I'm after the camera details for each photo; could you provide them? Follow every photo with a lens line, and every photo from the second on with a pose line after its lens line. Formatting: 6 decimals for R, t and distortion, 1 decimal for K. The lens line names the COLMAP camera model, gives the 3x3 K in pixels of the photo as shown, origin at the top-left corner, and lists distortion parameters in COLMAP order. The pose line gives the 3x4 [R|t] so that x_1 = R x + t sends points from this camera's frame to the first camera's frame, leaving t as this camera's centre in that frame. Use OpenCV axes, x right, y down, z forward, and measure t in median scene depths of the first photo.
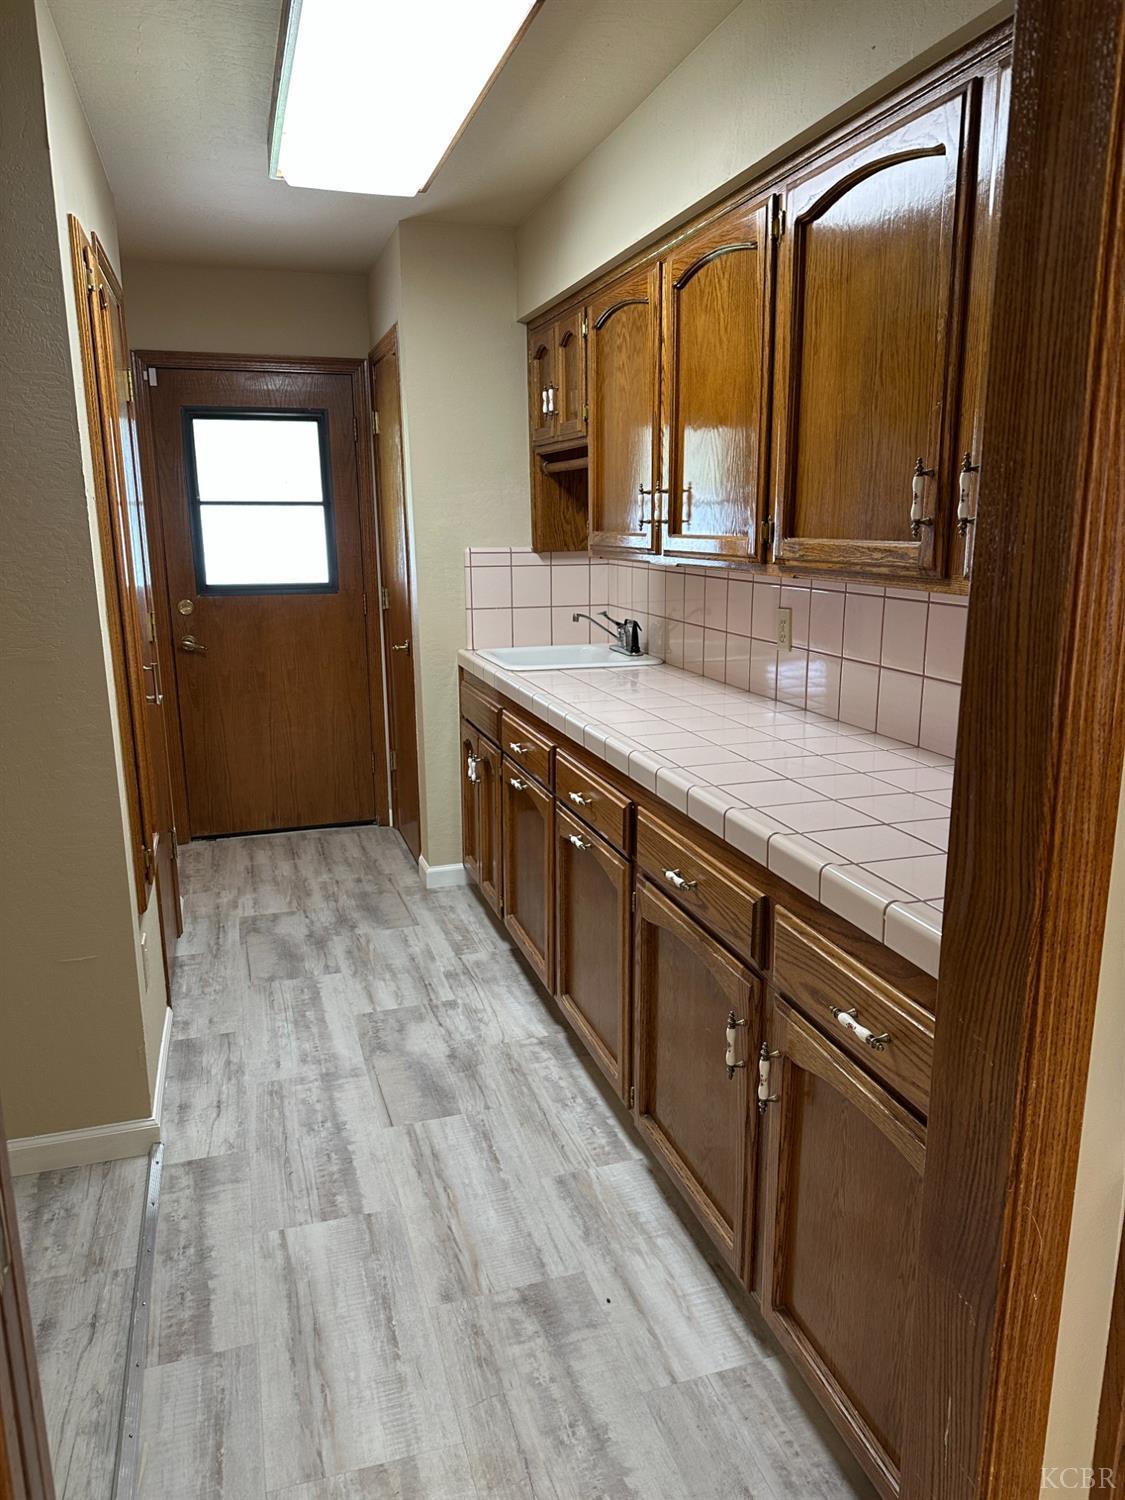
lens RADIAL K [[1066.3, 0, 557.6], [0, 1066.3, 750.4], [0, 0, 1]] dist [0.067794, -0.071090]
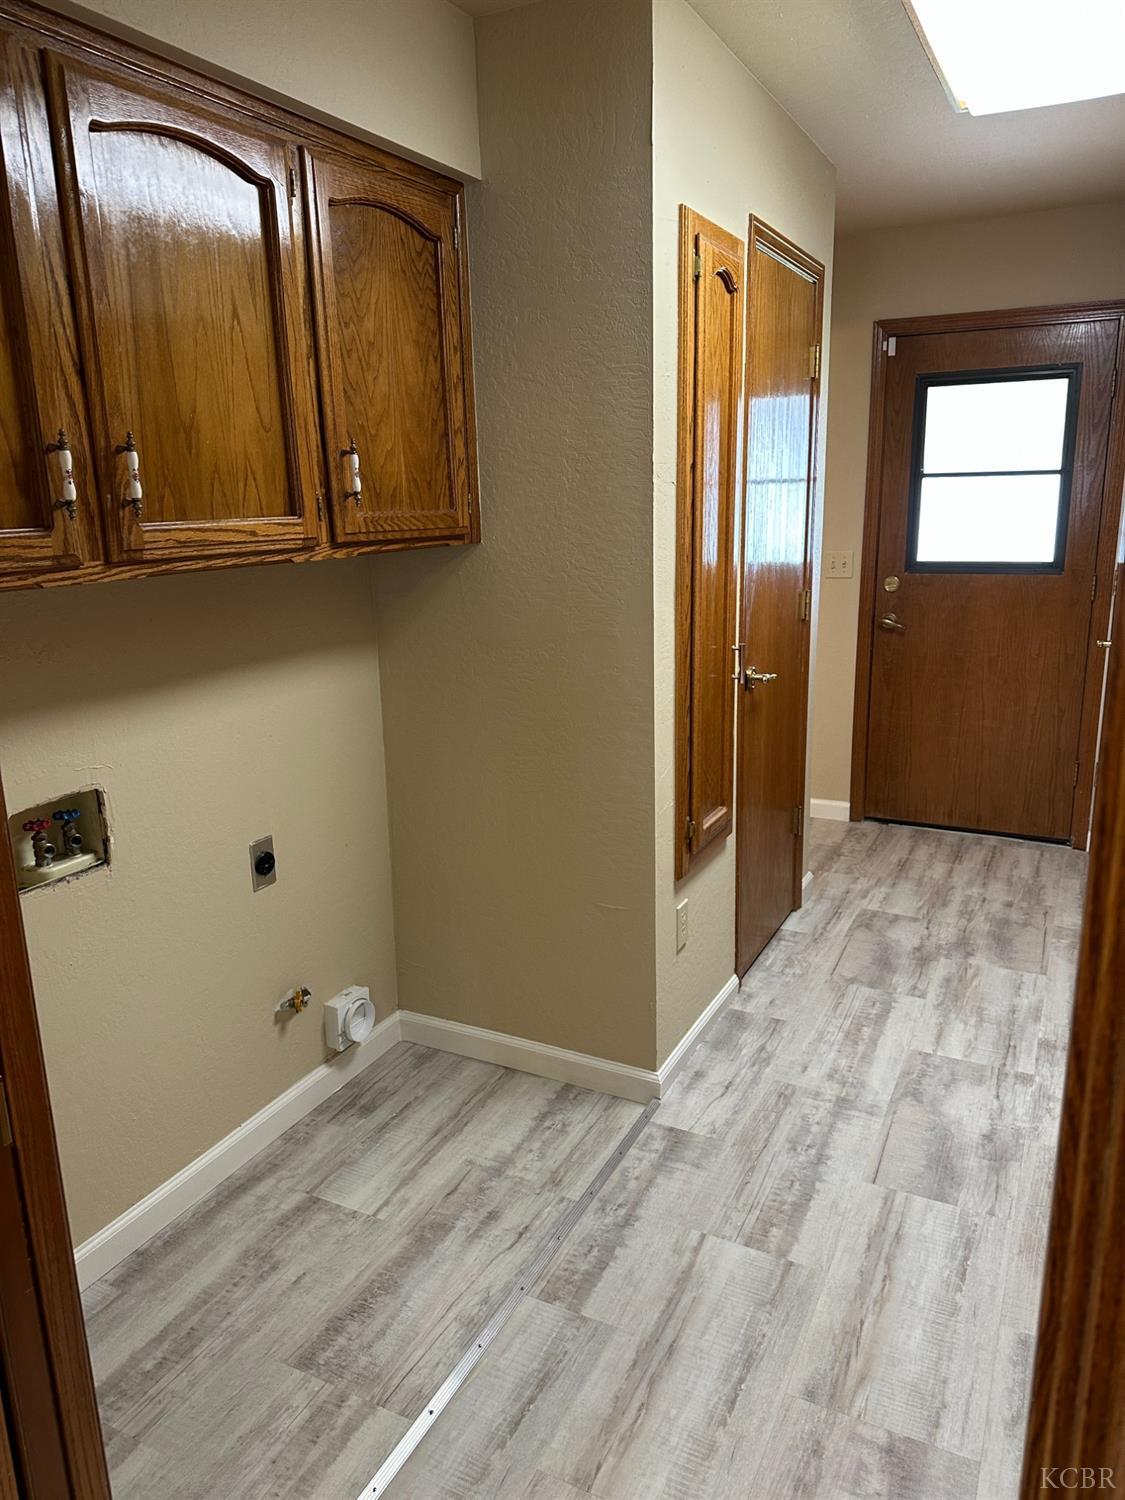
lens RADIAL K [[1066.3, 0, 557.6], [0, 1066.3, 750.4], [0, 0, 1]] dist [0.067794, -0.071090]
pose [[0.724648, 0.165217, -0.669021, 0.153020], [-0.143916, 0.985710, 0.087543, -0.036162], [0.673924, 0.032845, 0.738070, 0.115633]]
